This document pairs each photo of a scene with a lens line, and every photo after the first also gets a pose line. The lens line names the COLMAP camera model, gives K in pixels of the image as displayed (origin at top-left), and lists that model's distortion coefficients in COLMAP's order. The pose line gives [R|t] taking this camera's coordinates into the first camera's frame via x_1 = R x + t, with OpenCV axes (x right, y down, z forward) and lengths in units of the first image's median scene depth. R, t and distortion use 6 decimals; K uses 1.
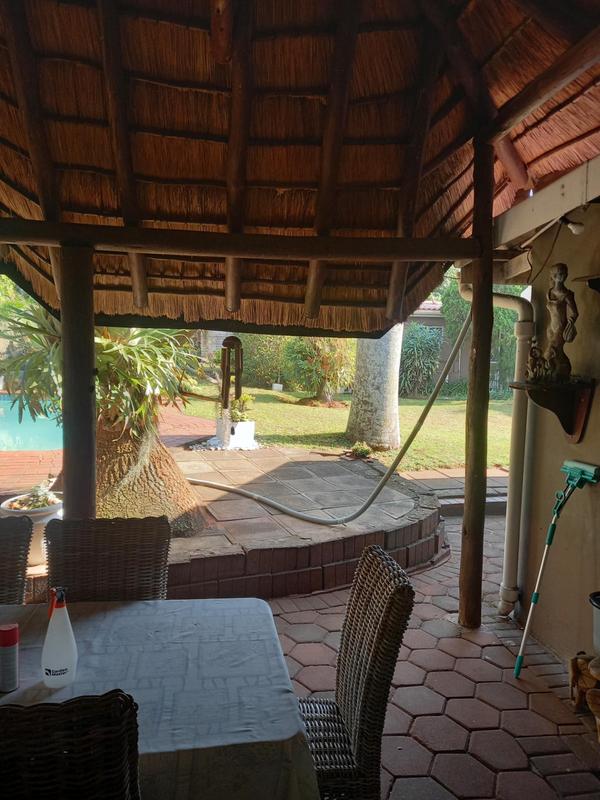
lens RADIAL K [[584.7, 0, 298.9], [0, 584.7, 403.9], [0, 0, 1]] dist [0.029125, 0.005509]
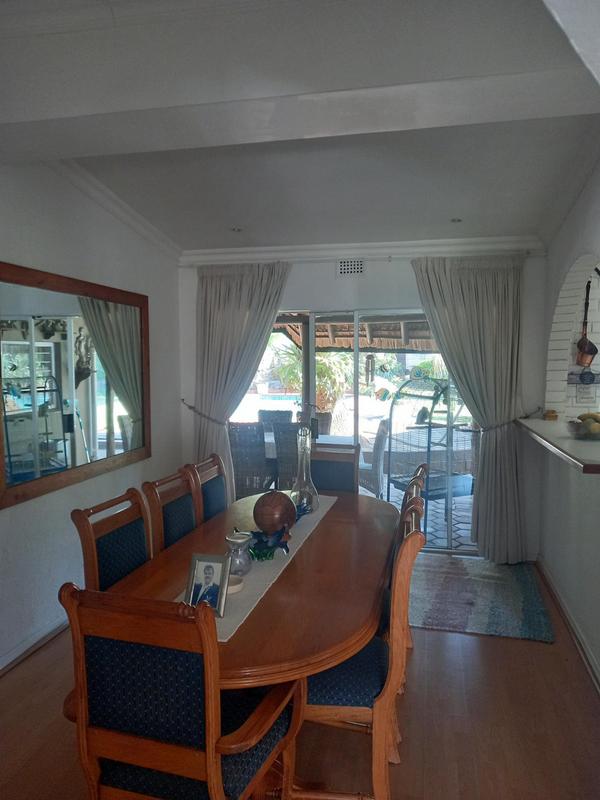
lens RADIAL K [[584.7, 0, 298.0], [0, 584.7, 401.5], [0, 0, 1]] dist [0.029125, 0.005509]
pose [[0.923381, 0.001443, -0.383882, 0.483392], [-0.017197, 0.999145, -0.037610, 0.153259], [0.383499, 0.041330, 0.922616, -1.168967]]
